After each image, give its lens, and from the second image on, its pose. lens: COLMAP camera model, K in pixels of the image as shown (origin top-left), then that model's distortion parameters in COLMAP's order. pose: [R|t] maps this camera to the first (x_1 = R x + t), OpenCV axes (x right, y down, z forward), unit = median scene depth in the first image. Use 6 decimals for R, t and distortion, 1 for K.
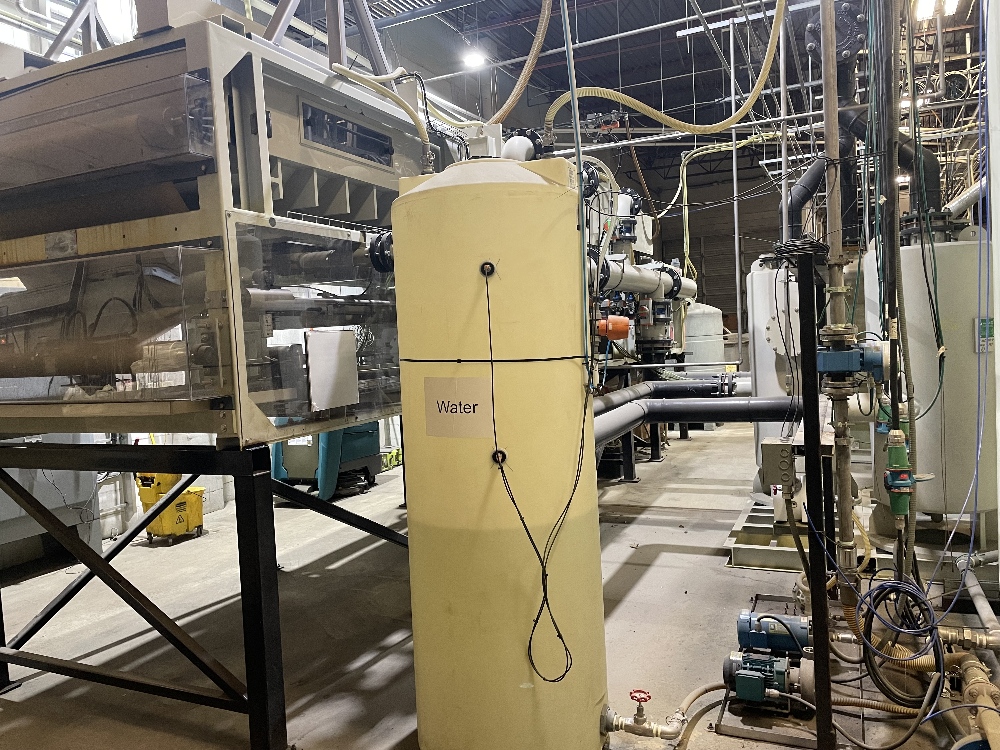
lens RADIAL K [[756.7, 0, 500.3], [0, 756.7, 365.5], [0, 0, 1]] dist [0.047197, -0.084463]
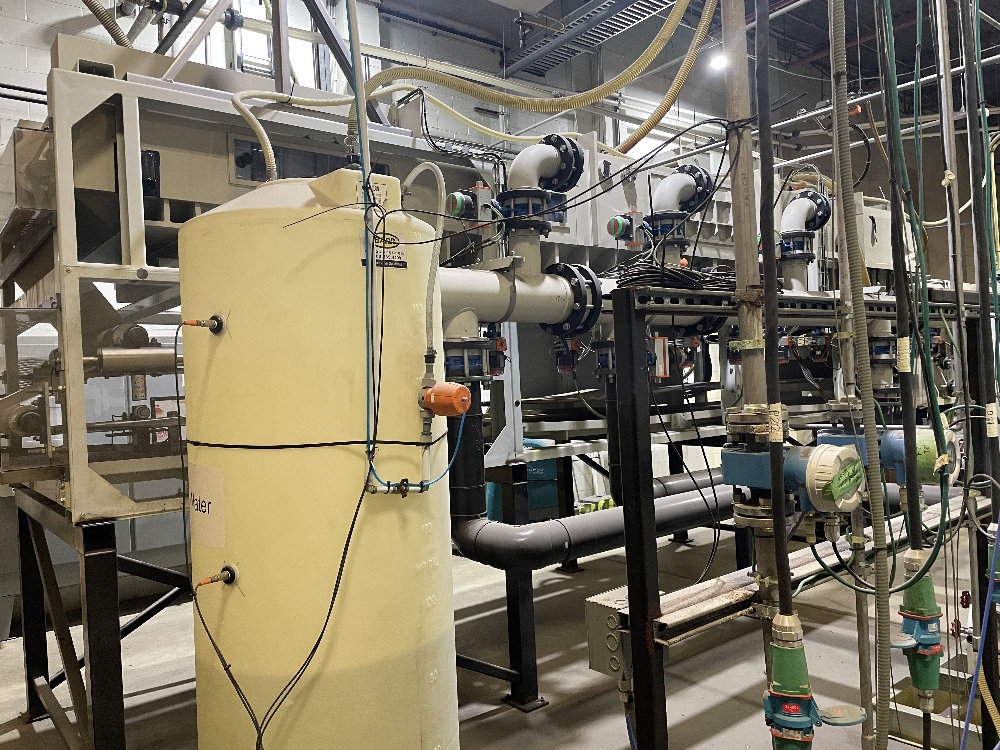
lens RADIAL K [[755.1, 0, 500.0], [0, 755.1, 375.0], [0, 0, 1]] dist [0.054625, -0.081298]
pose [[0.891868, 0.006991, -0.452242, 0.491461], [-0.018315, 0.999619, -0.020666, -0.056428], [0.451925, 0.026714, 0.891656, 0.380423]]
